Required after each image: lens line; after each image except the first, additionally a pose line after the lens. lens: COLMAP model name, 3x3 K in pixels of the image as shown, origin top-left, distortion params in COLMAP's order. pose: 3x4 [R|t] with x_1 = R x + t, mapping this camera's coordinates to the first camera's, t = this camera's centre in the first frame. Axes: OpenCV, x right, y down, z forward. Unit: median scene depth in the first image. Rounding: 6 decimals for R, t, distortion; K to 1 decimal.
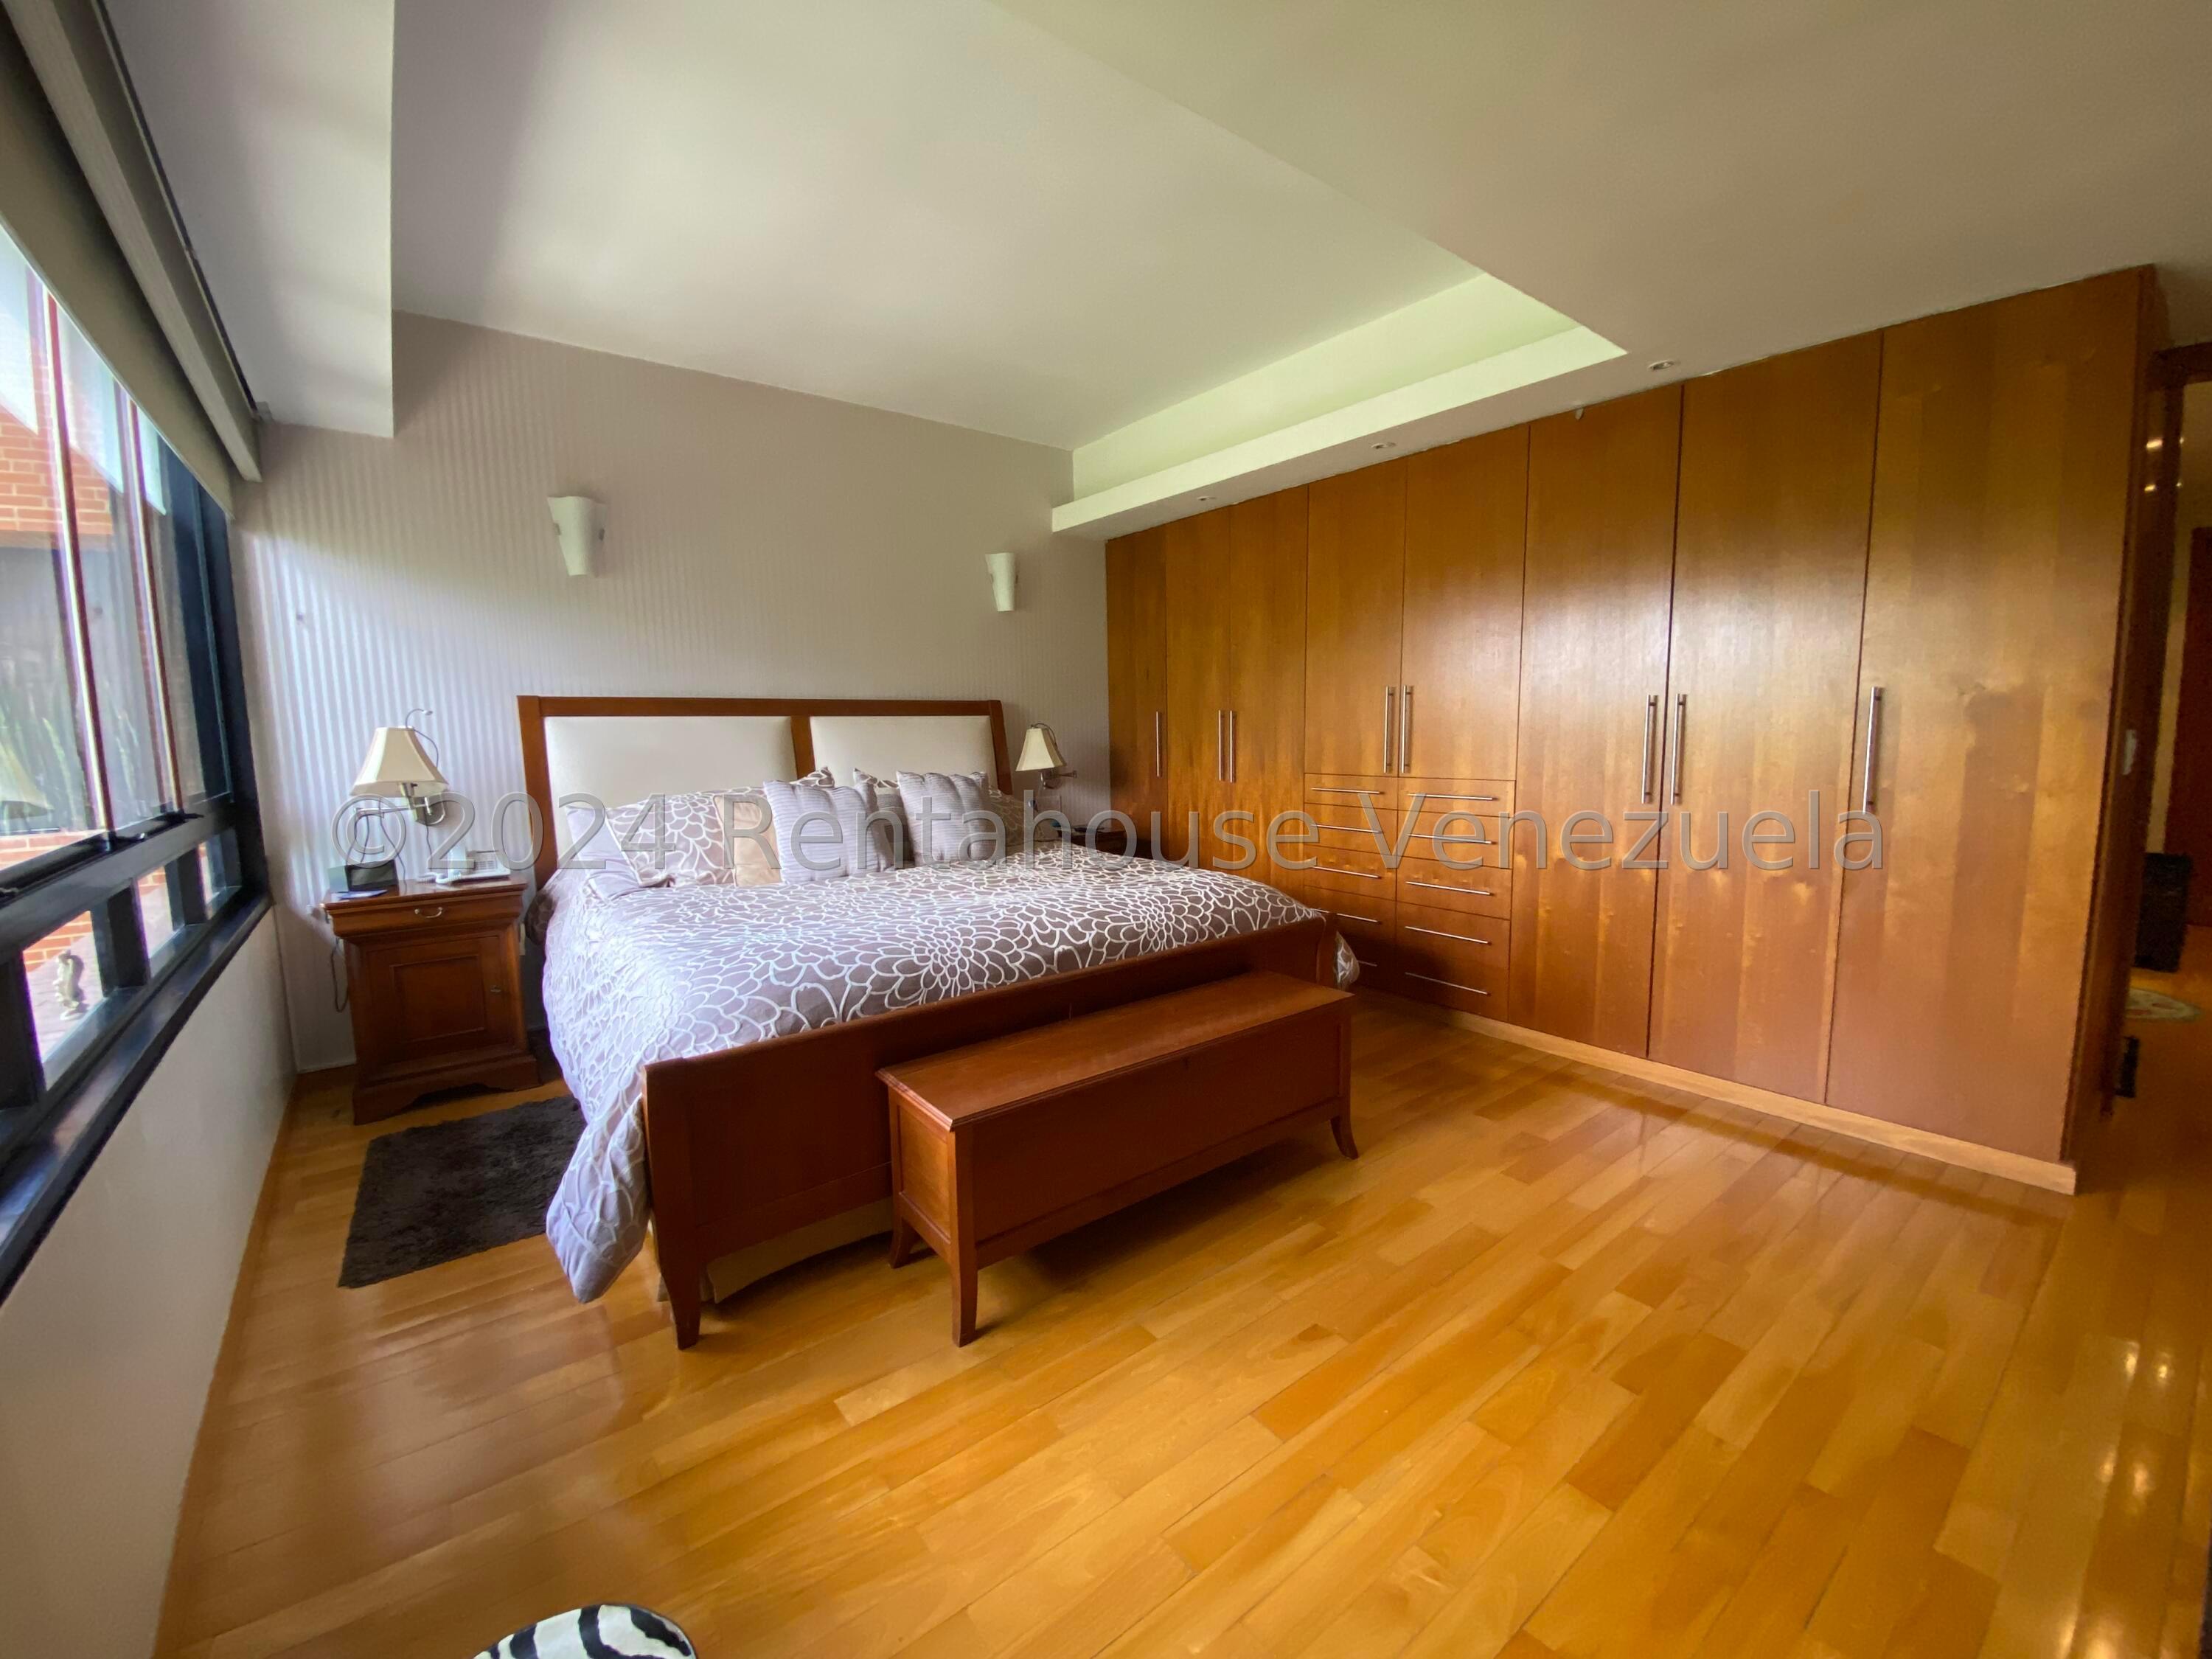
lens RADIAL K [[899.6, 0, 1106.0], [0, 899.6, 829.5], [0, 0, 1]] dist [0.000051, -0.000051]
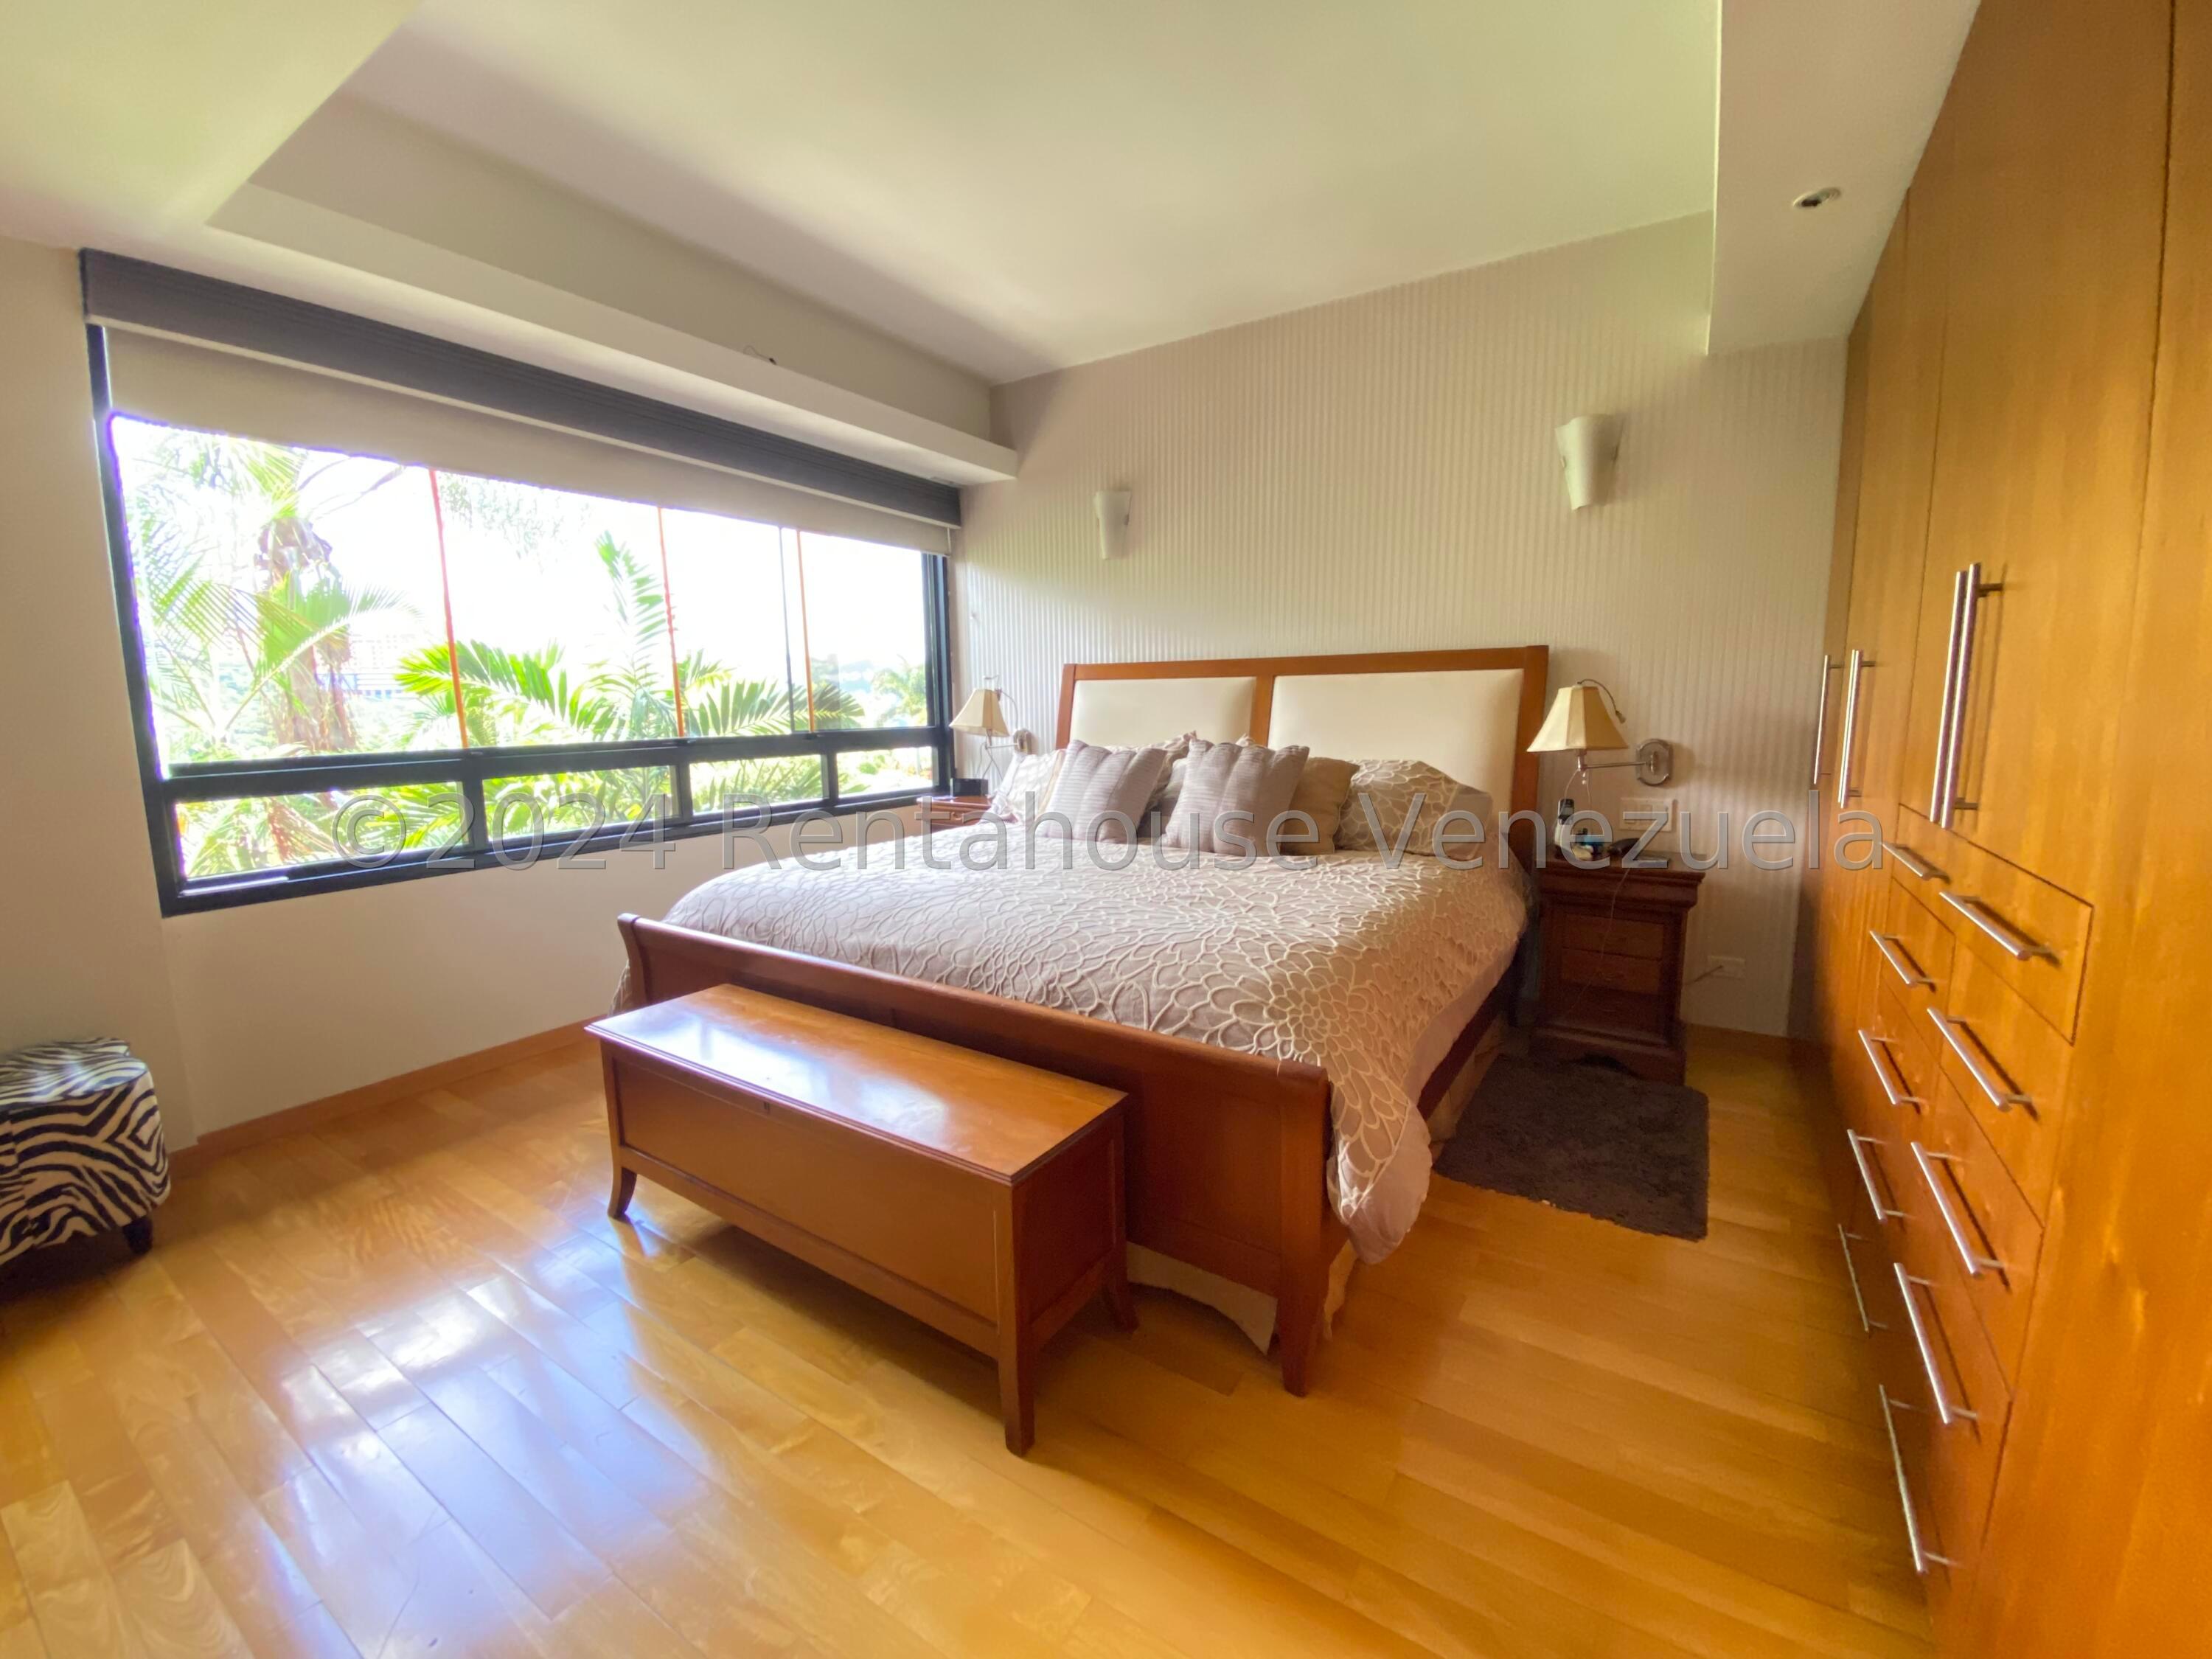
lens RADIAL K [[899.6, 0, 1106.0], [0, 899.6, 829.5], [0, 0, 1]] dist [0.000051, -0.000051]
pose [[0.317003, 0.148032, -0.936801, 0.501778], [-0.098176, 0.987560, 0.122832, -0.065775], [0.943330, 0.053033, 0.327592, 0.544798]]
